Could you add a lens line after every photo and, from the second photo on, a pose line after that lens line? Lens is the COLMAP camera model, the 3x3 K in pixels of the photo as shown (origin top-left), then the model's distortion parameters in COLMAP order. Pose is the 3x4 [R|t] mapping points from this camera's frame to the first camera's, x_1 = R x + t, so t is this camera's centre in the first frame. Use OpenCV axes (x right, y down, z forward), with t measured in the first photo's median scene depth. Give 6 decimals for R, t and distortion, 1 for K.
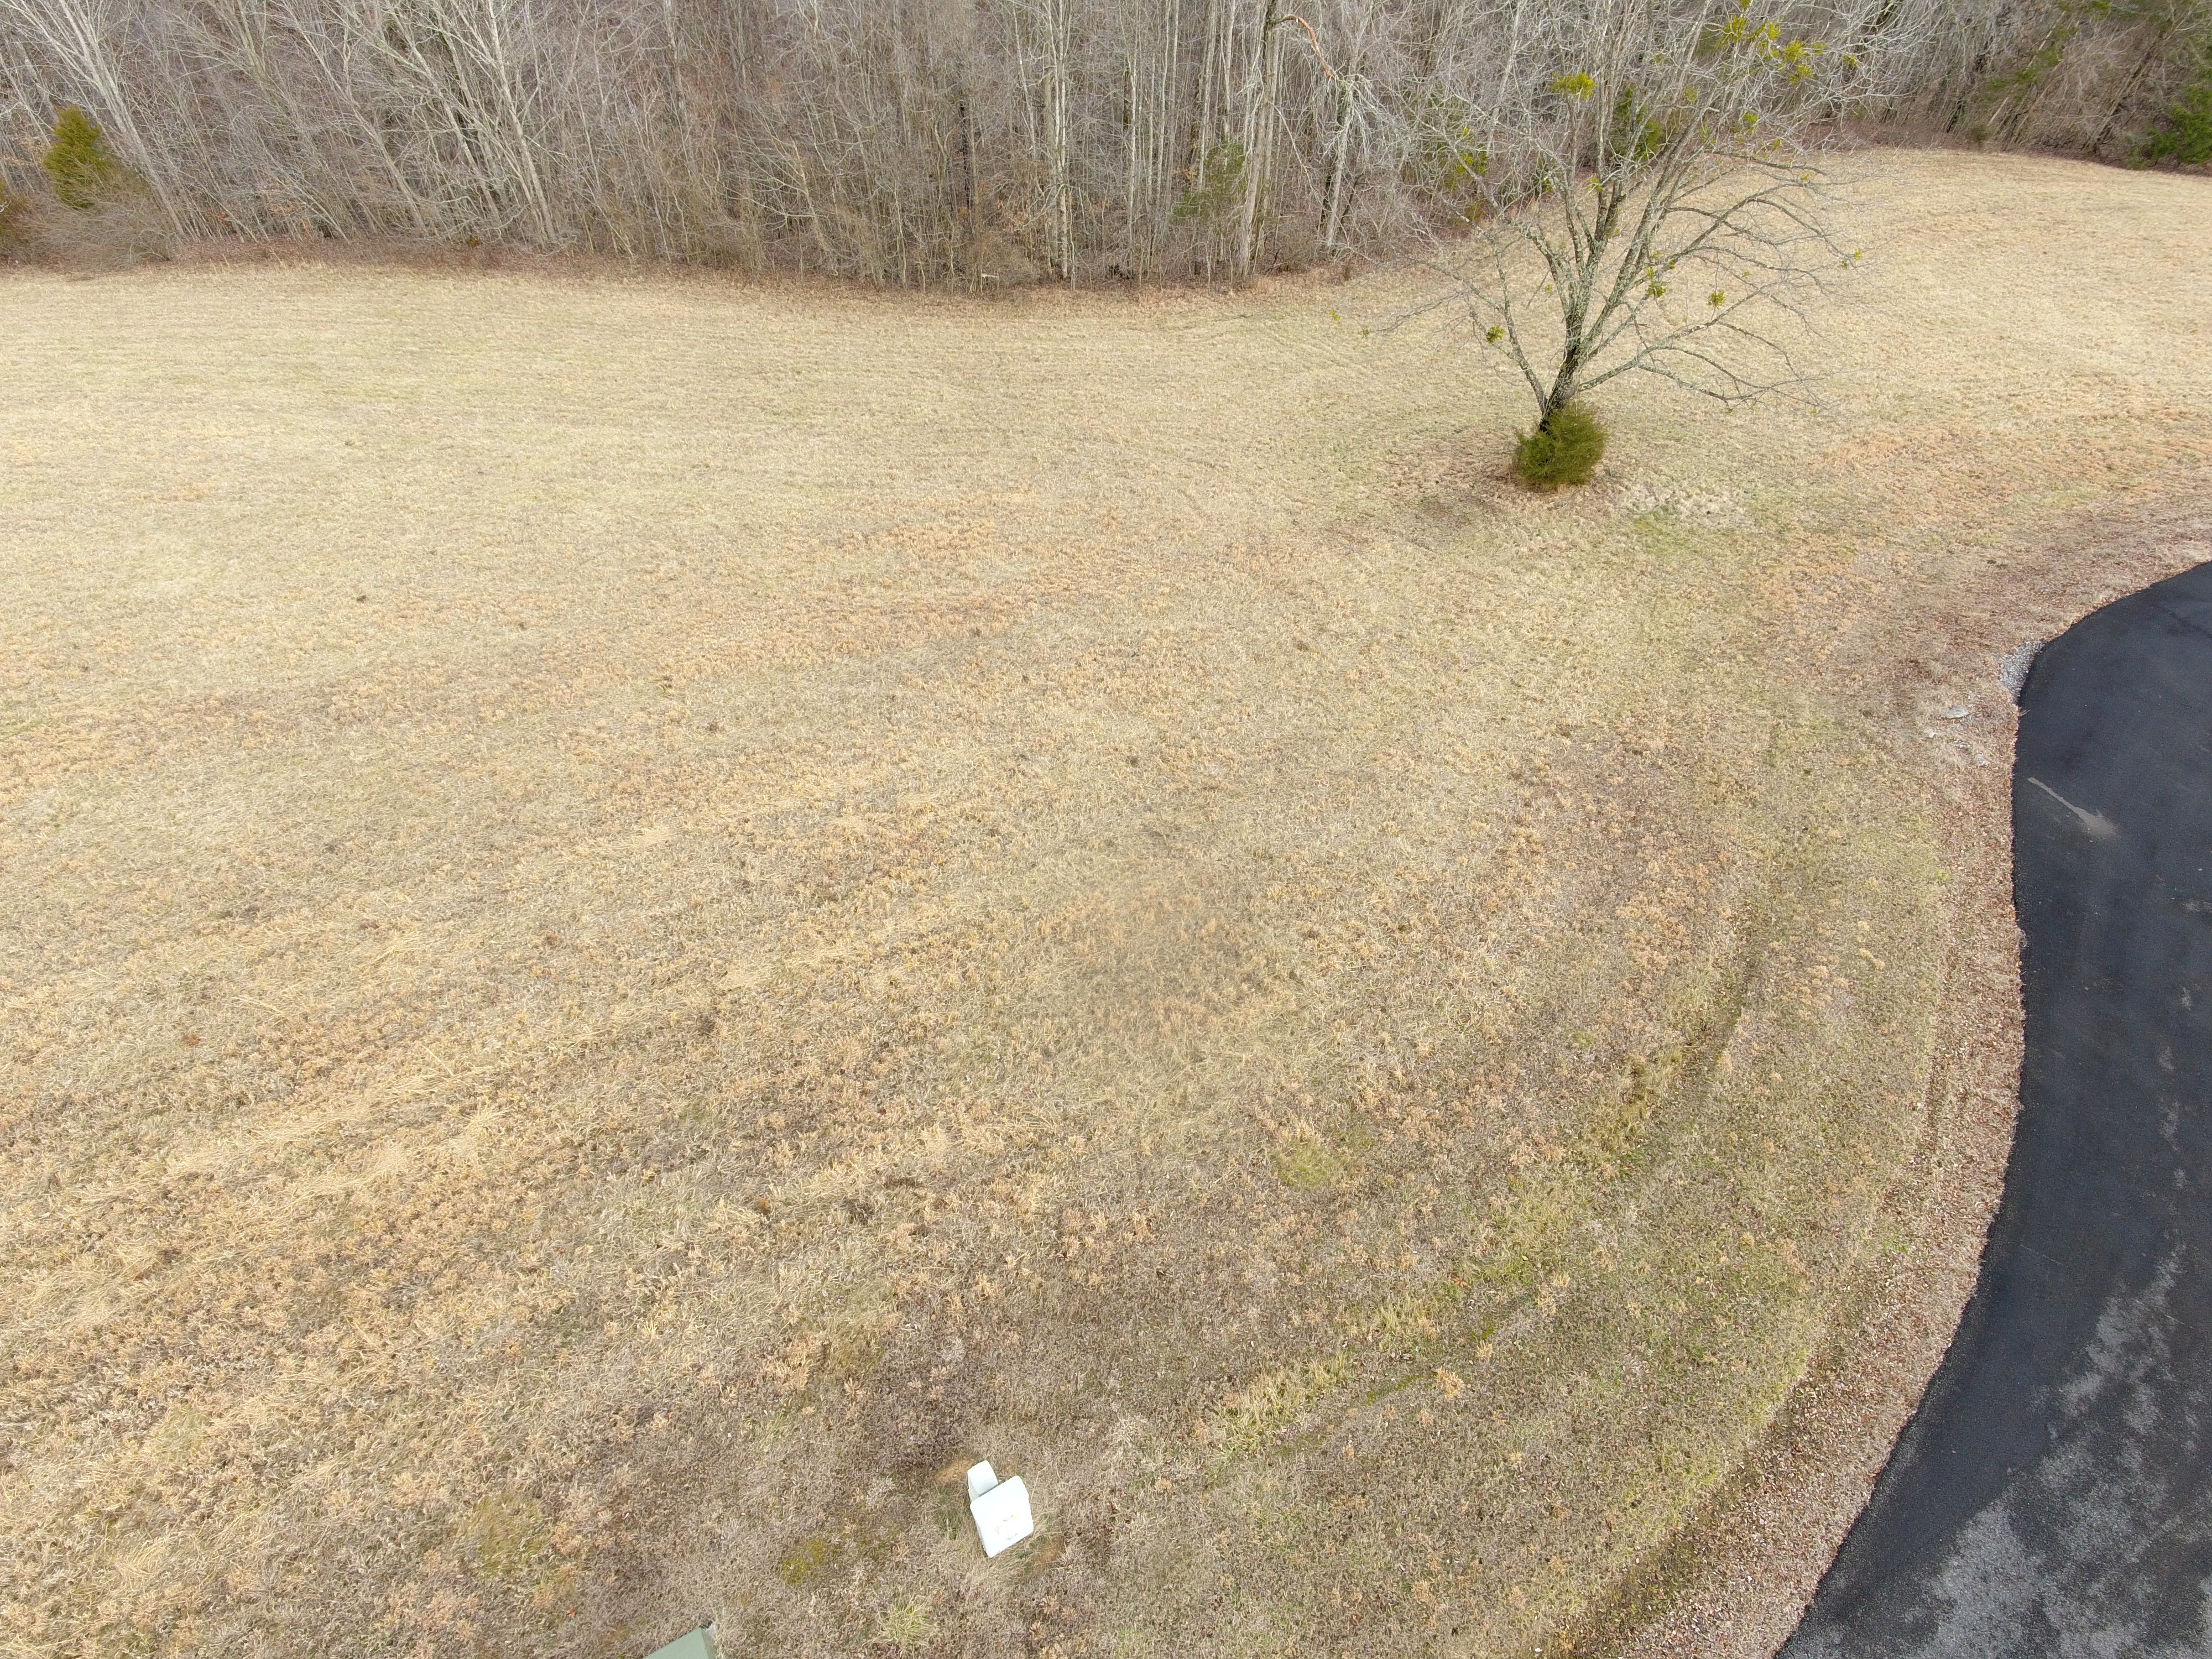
lens RADIAL K [[1282.4, 0, 1117.2], [0, 1282.4, 849.5], [0, 0, 1]] dist [-0.002047, -0.002216]
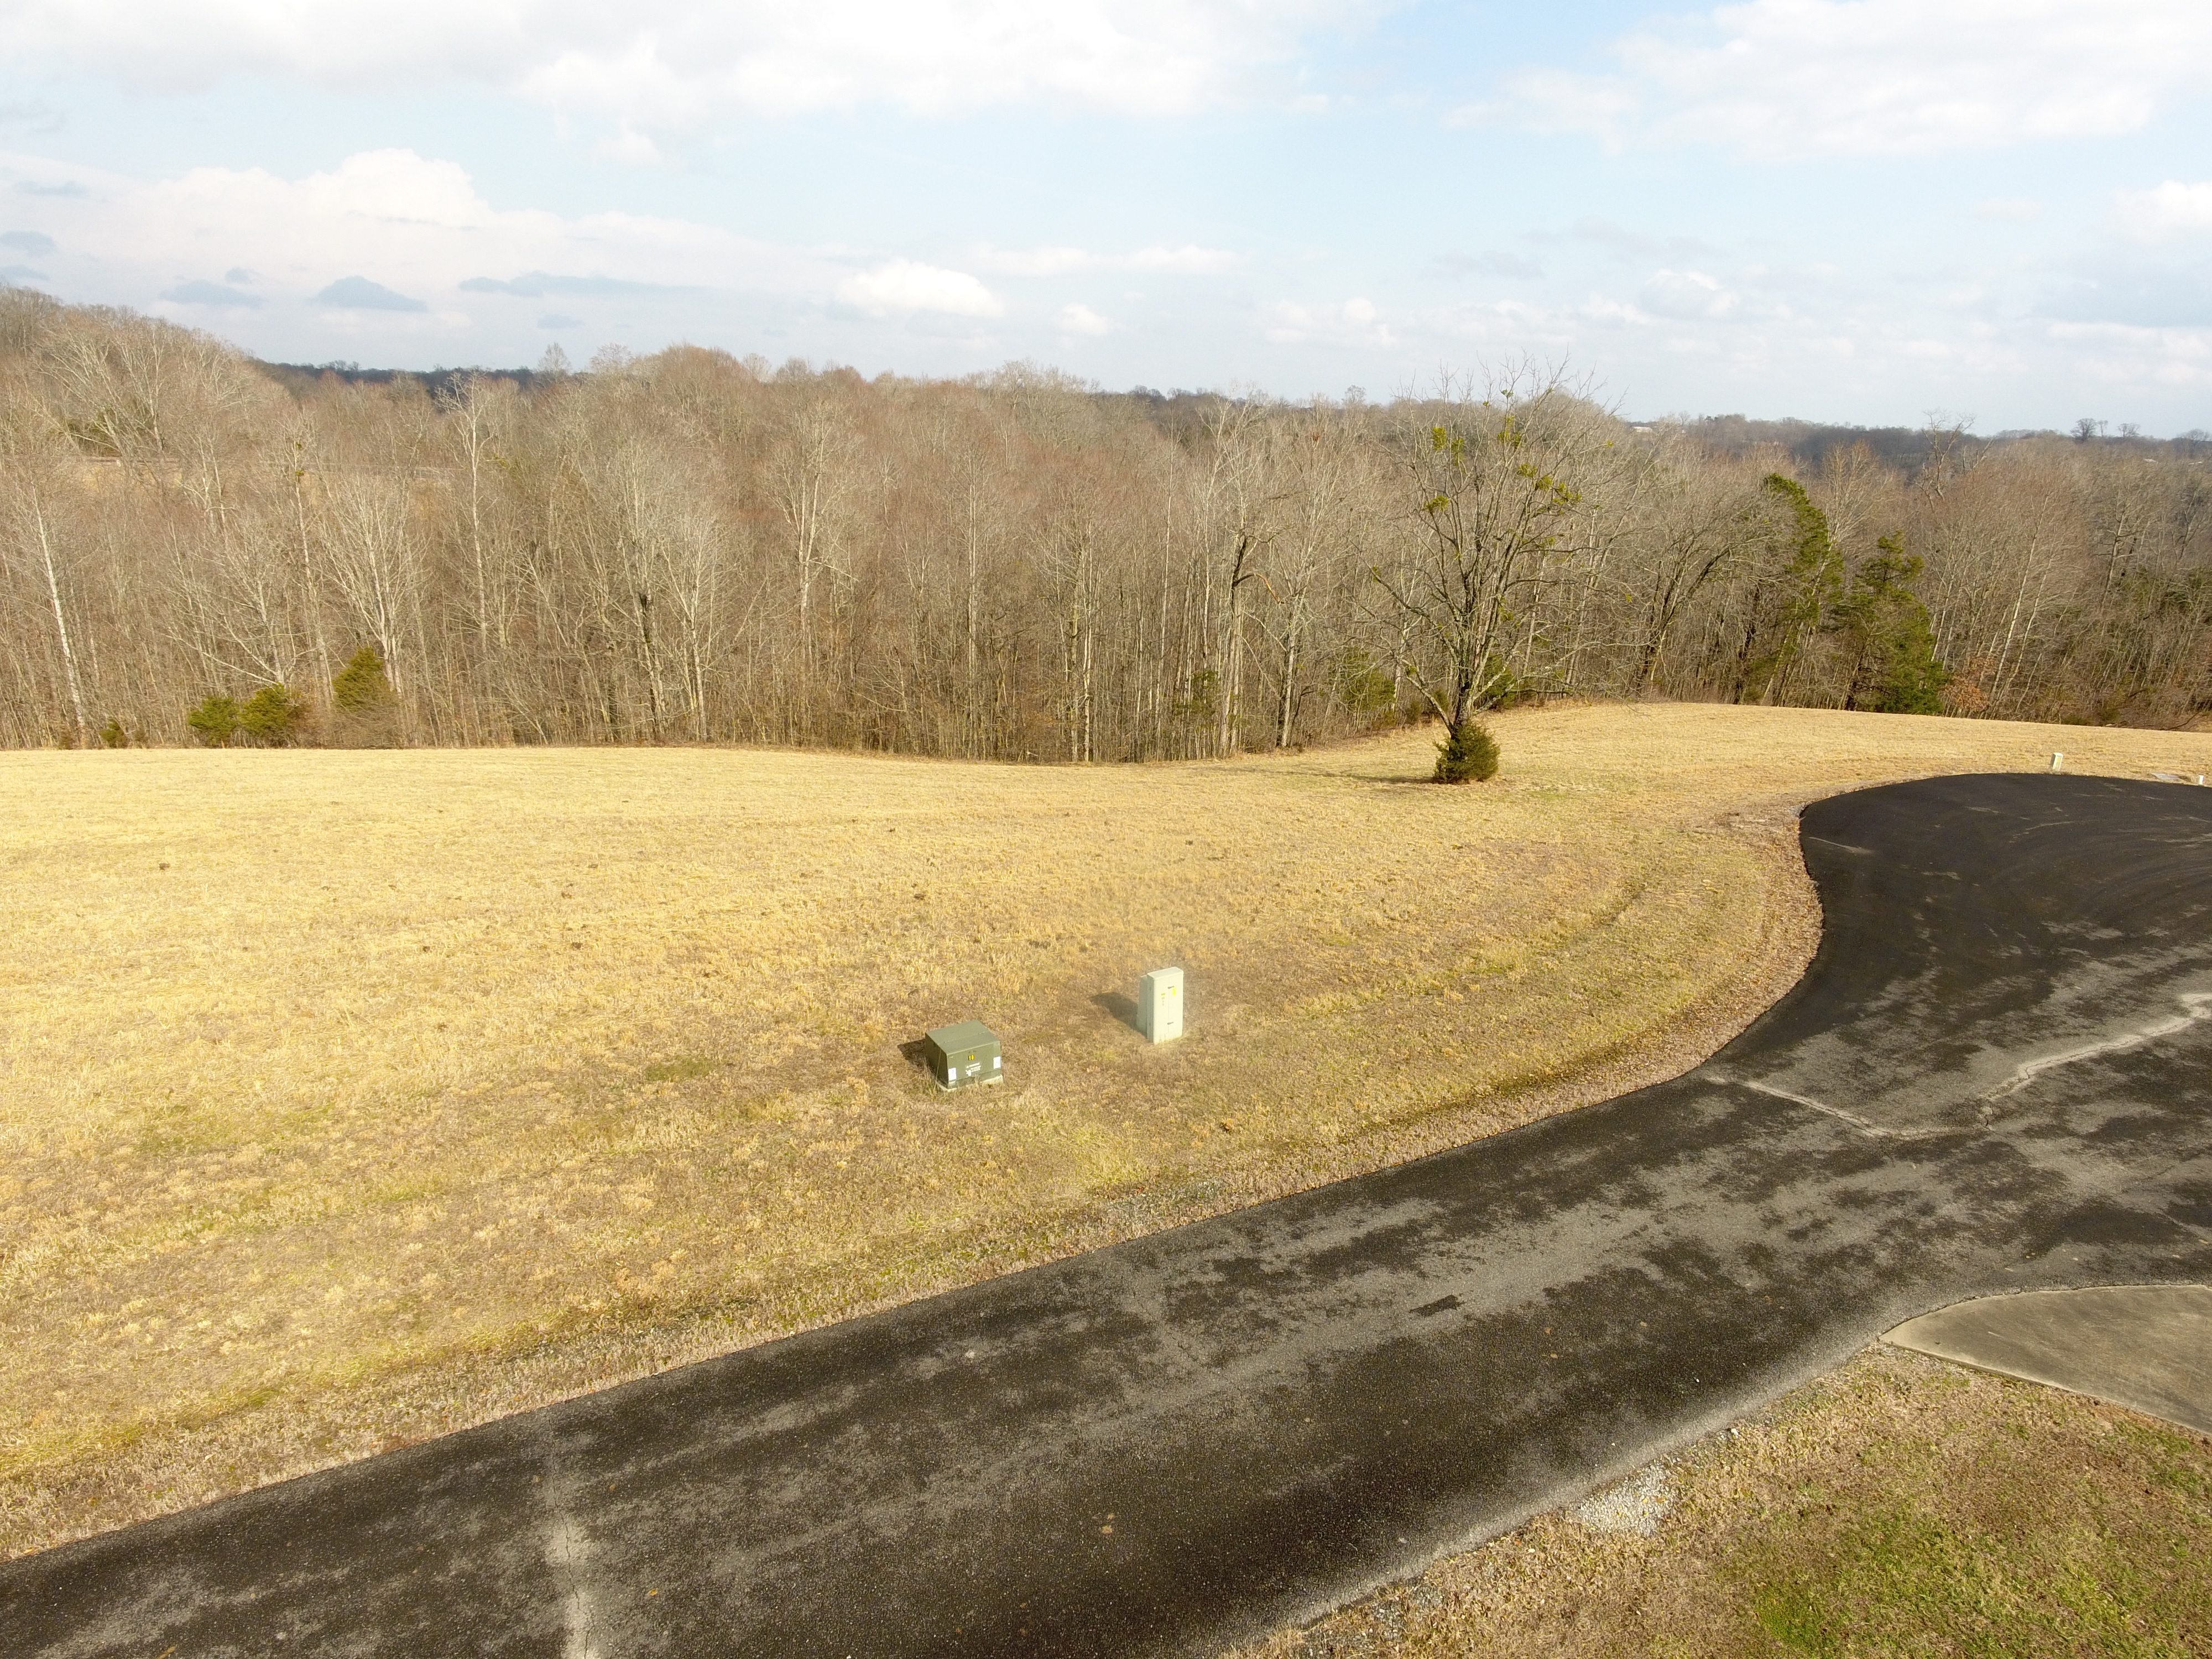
lens RADIAL K [[1282.4, 0, 1096.0], [0, 1282.4, 826.8], [0, 0, 1]] dist [-0.002047, -0.002216]
pose [[0.999908, 0.003560, 0.013077, -0.150433], [0.003479, 0.865142, -0.501515, 0.854671], [-0.013099, 0.501515, 0.865050, -0.326020]]
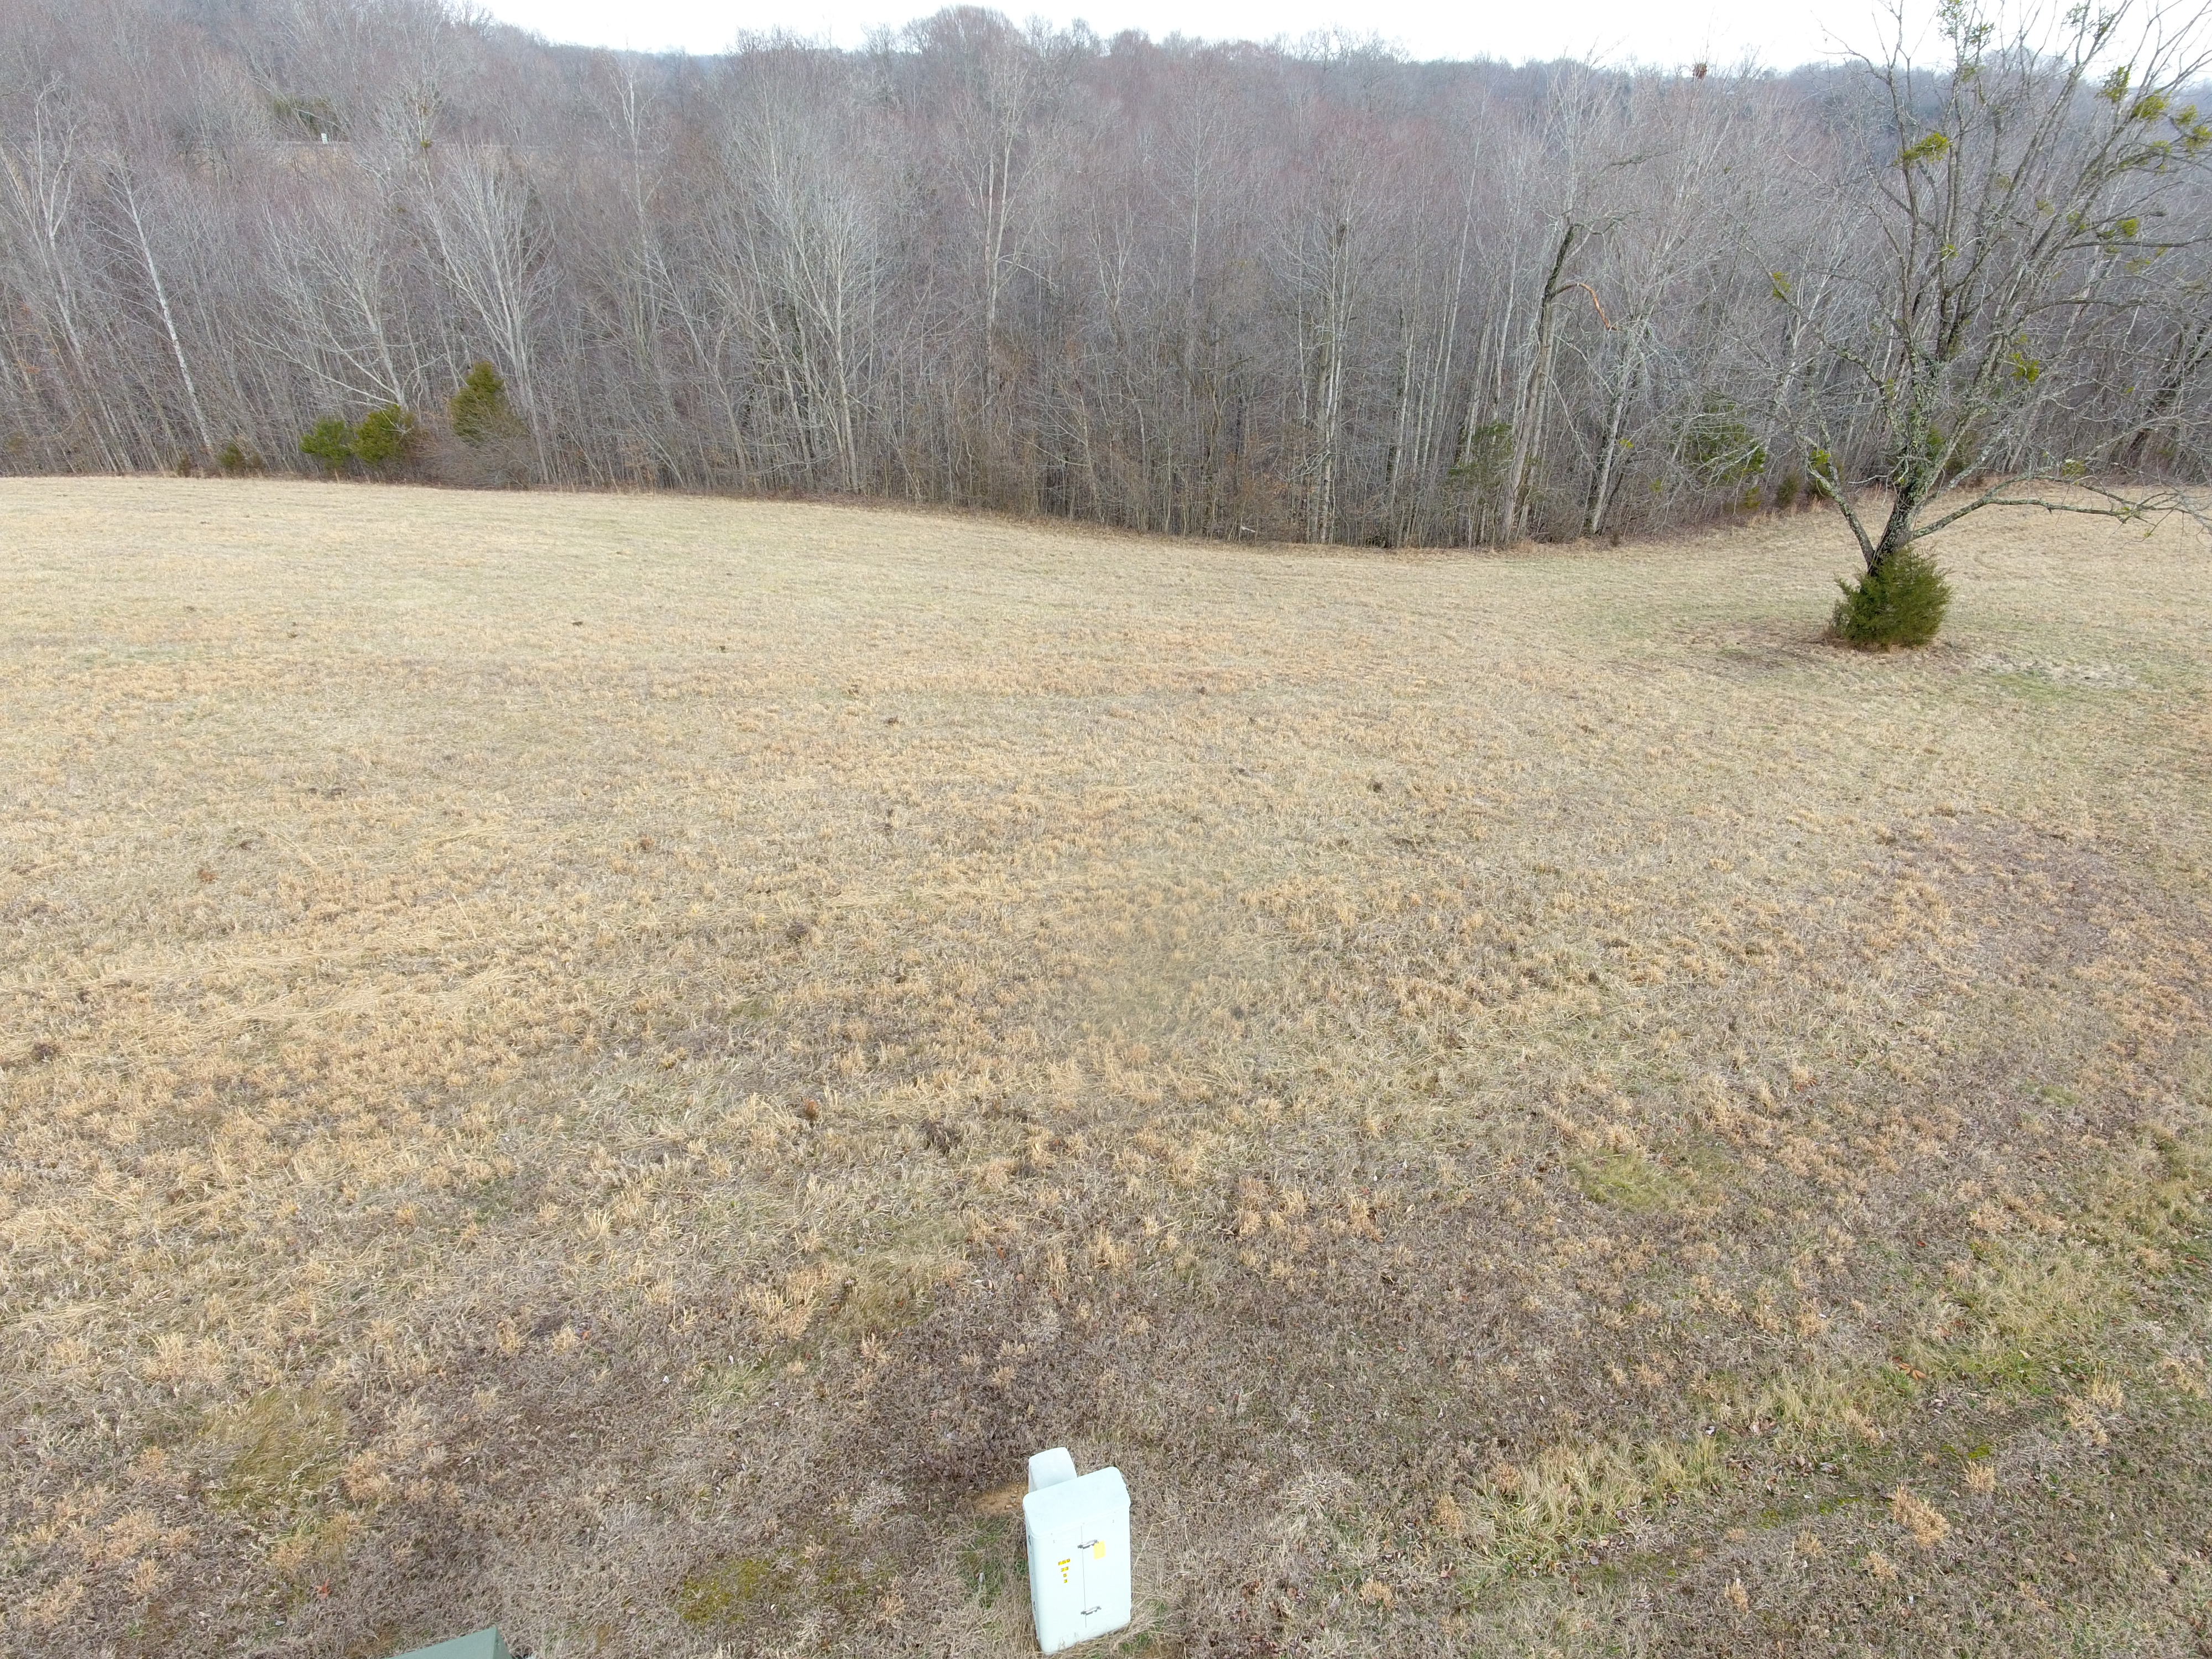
lens RADIAL K [[1282.4, 0, 1129.0], [0, 1282.4, 839.9], [0, 0, 1]] dist [-0.002047, -0.002216]
pose [[0.981956, 0.089984, -0.166328, -0.004521], [-0.136224, 0.946638, -0.292096, 0.300033], [0.131169, 0.309483, 0.941815, 0.307221]]
